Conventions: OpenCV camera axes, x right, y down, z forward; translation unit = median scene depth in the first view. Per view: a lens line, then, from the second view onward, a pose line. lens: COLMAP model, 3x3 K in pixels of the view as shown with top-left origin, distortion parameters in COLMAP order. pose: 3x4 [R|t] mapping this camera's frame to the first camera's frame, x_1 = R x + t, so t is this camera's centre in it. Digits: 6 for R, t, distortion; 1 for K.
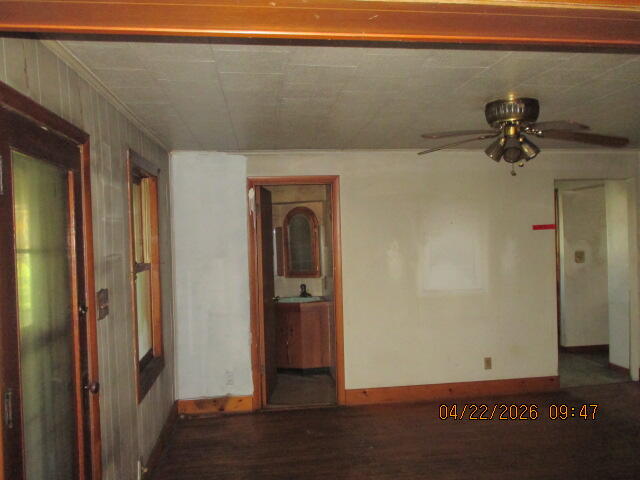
lens RADIAL K [[537.2, 0, 323.4], [0, 537.2, 238.4], [0, 0, 1]] dist [-0.018828, -0.007789]
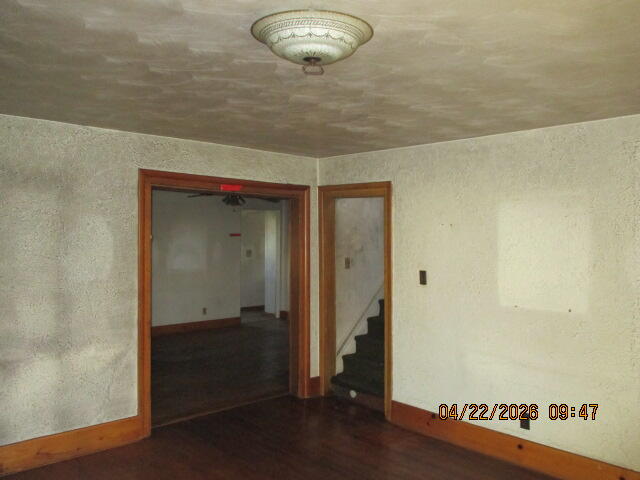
lens RADIAL K [[537.2, 0, 323.4], [0, 537.2, 238.4], [0, 0, 1]] dist [-0.018828, -0.007789]
pose [[0.817358, 0.028329, 0.575434, -0.360922], [-0.020962, 0.999591, -0.019435, 0.018669], [-0.575749, 0.003823, 0.817618, -0.609802]]
